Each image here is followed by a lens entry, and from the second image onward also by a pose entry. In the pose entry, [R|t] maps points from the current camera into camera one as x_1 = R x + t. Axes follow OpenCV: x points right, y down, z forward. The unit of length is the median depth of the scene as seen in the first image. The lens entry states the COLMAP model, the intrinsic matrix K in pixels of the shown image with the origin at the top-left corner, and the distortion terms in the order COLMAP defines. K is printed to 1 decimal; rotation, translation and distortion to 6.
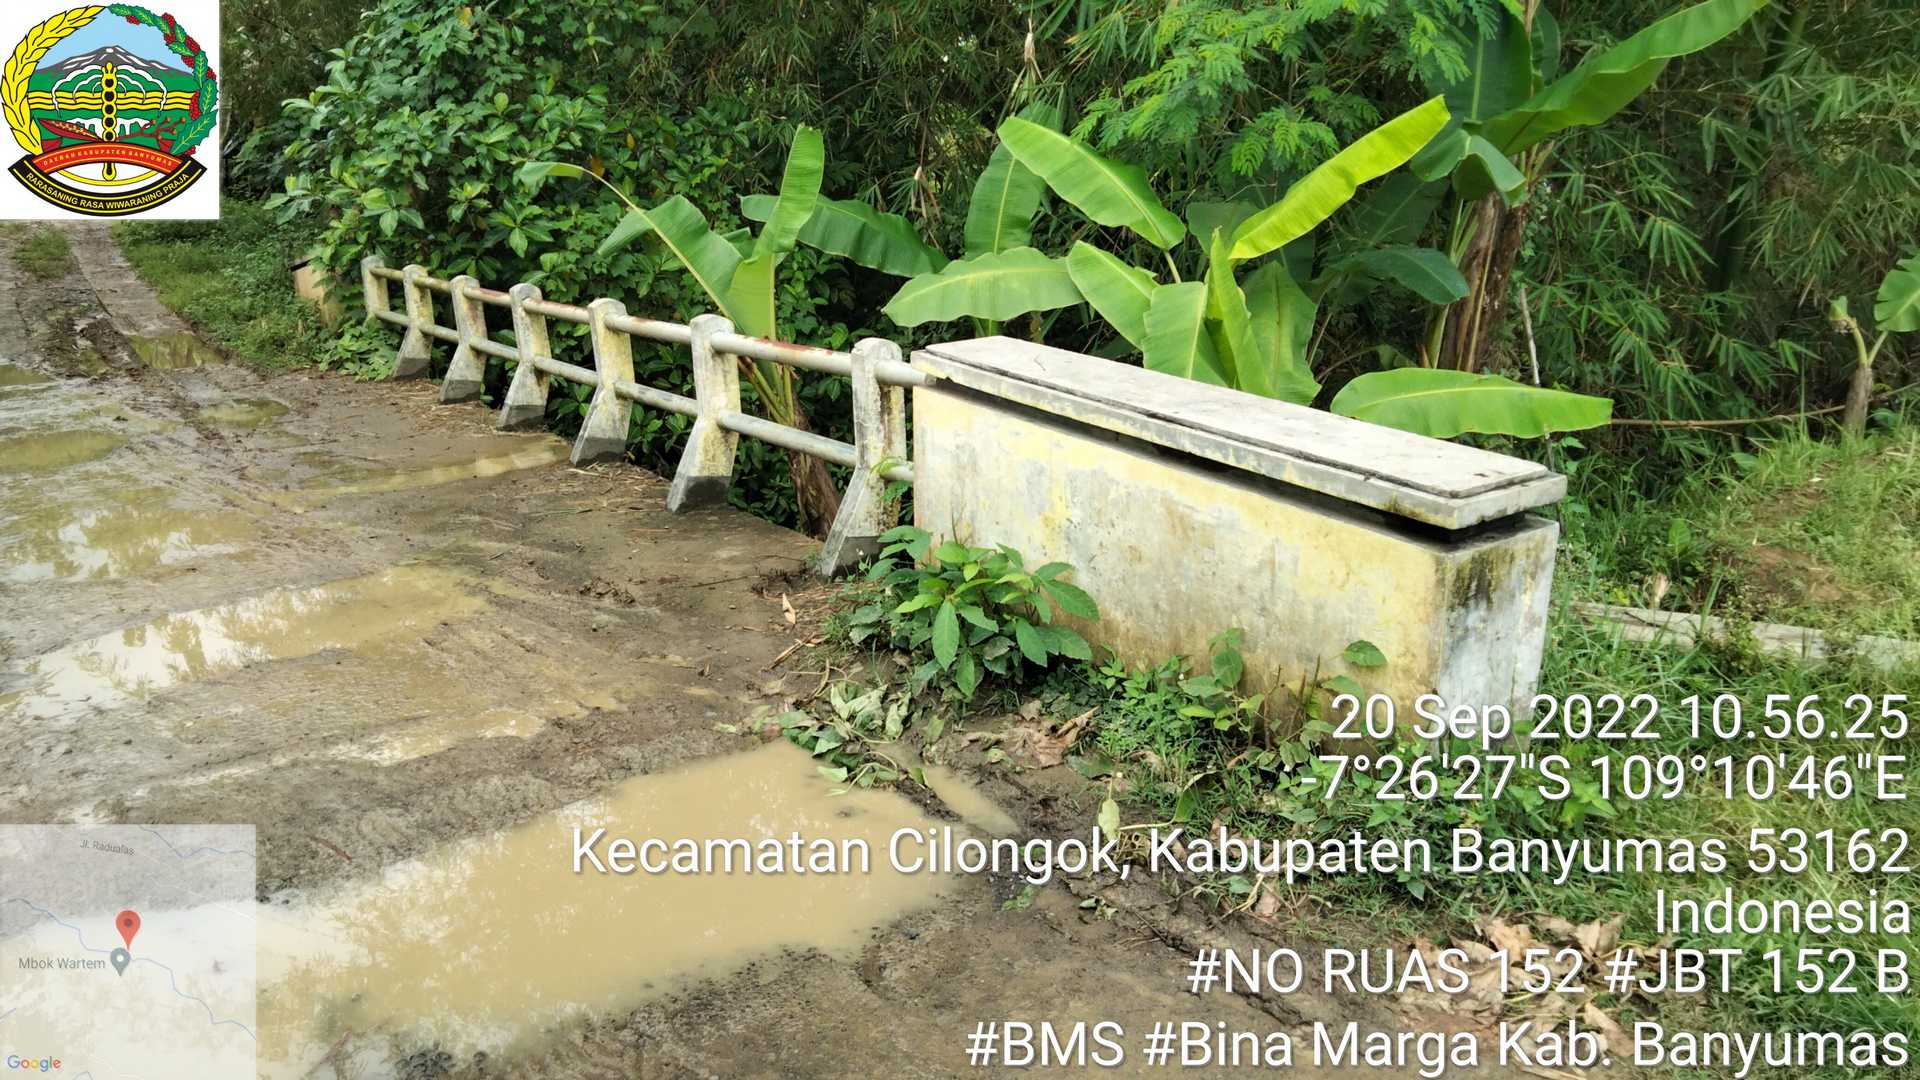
lens RADIAL K [[1351.7, 0, 923.1], [0, 1351.7, 550.7], [0, 0, 1]] dist [0.024303, -0.003256]
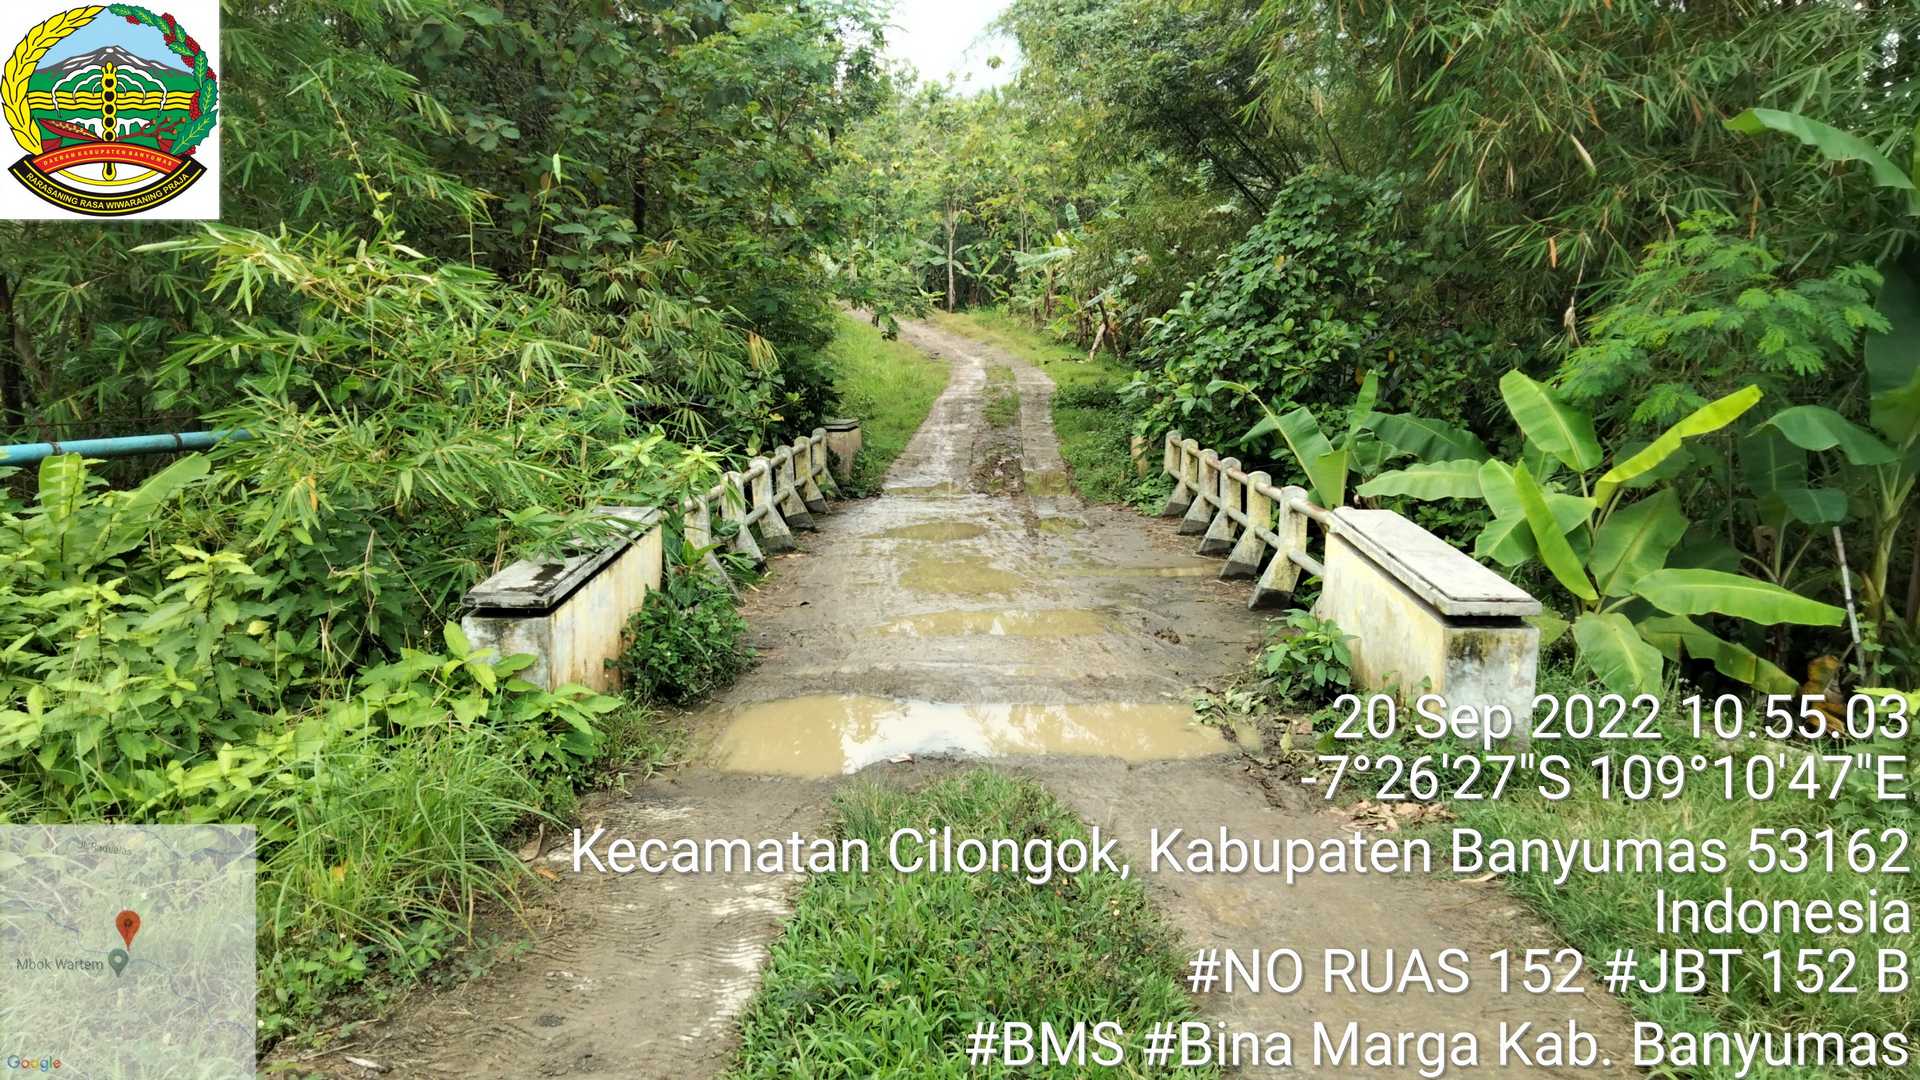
lens RADIAL K [[1368.4, 0, 960.0], [0, 1368.4, 540.0], [0, 0, 1]] dist [-0.026507, 0.038713]
pose [[0.813896, 0.123744, -0.567680, 0.216754], [-0.199993, 0.977017, -0.073763, 0.038709], [0.545505, 0.173567, 0.819938, -0.239527]]
